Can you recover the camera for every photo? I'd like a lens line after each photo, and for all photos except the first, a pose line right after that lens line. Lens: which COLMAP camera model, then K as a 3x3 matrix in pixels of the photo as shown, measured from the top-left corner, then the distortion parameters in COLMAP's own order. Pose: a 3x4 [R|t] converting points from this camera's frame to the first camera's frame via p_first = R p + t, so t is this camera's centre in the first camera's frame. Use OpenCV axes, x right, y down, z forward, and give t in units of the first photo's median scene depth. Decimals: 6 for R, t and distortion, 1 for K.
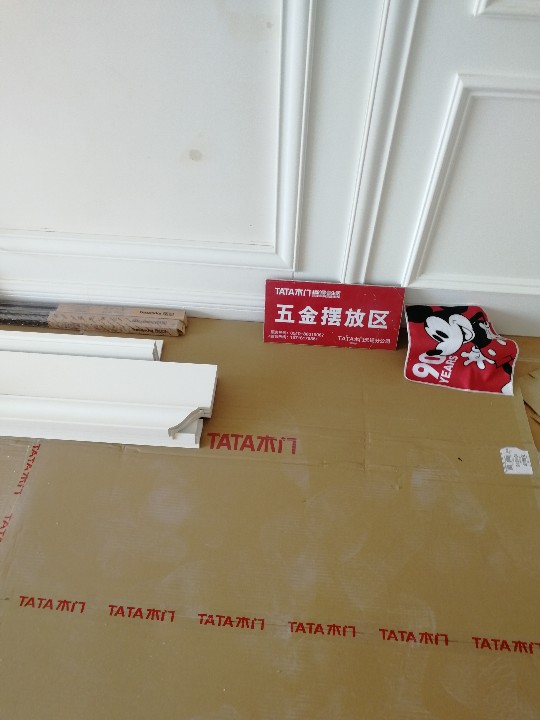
lens RADIAL K [[576.9, 0, 270.0], [0, 576.9, 360.0], [0, 0, 1]] dist [0.007263, -0.004764]
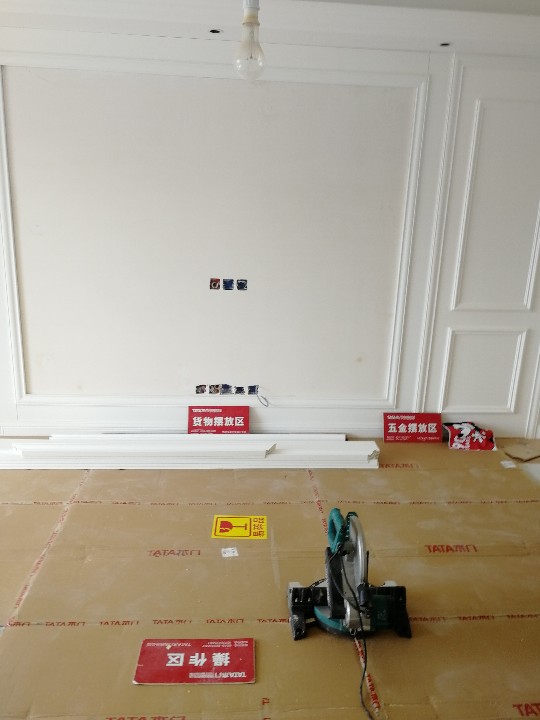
lens RADIAL K [[576.9, 0, 270.0], [0, 576.9, 360.0], [0, 0, 1]] dist [0.007263, -0.004764]
pose [[0.989610, -0.023034, 0.141921, -0.794603], [0.099776, 0.820737, -0.562526, 0.962562], [-0.103523, 0.570841, 0.814508, -0.990396]]
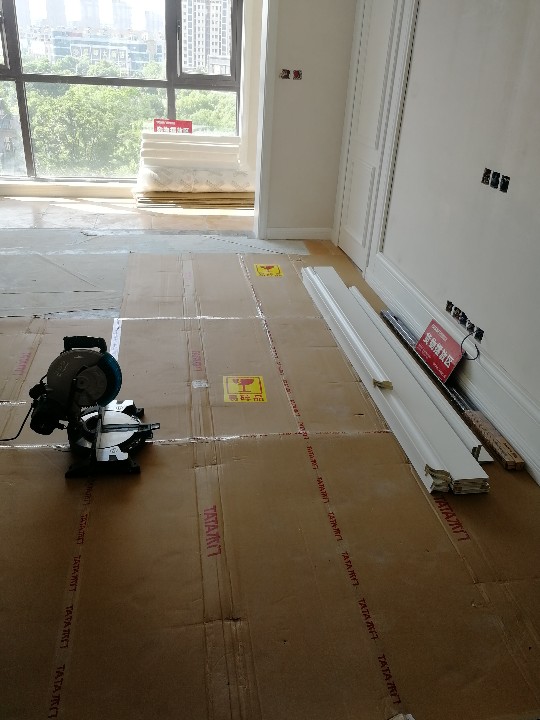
lens RADIAL K [[576.9, 0, 270.0], [0, 576.9, 360.0], [0, 0, 1]] dist [0.007263, -0.004764]
pose [[0.228324, 0.449255, -0.863735, 0.835516], [-0.781602, 0.613547, 0.112512, 0.088457], [0.580488, 0.649408, 0.491226, -0.177930]]
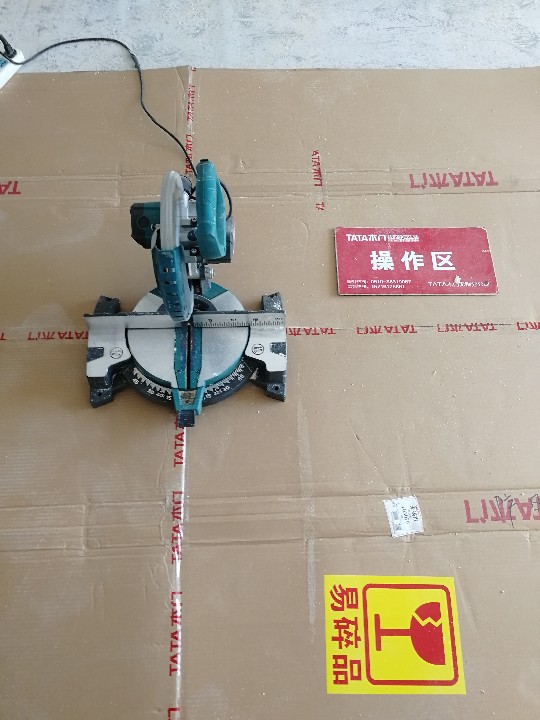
lens RADIAL K [[576.9, 0, 270.0], [0, 576.9, 360.0], [0, 0, 1]] dist [0.007263, -0.004764]
pose [[-0.992878, 0.089651, -0.078455, -0.484775], [-0.109520, -0.427723, 0.897251, -0.057089], [0.046882, 0.899453, 0.434495, 0.102524]]
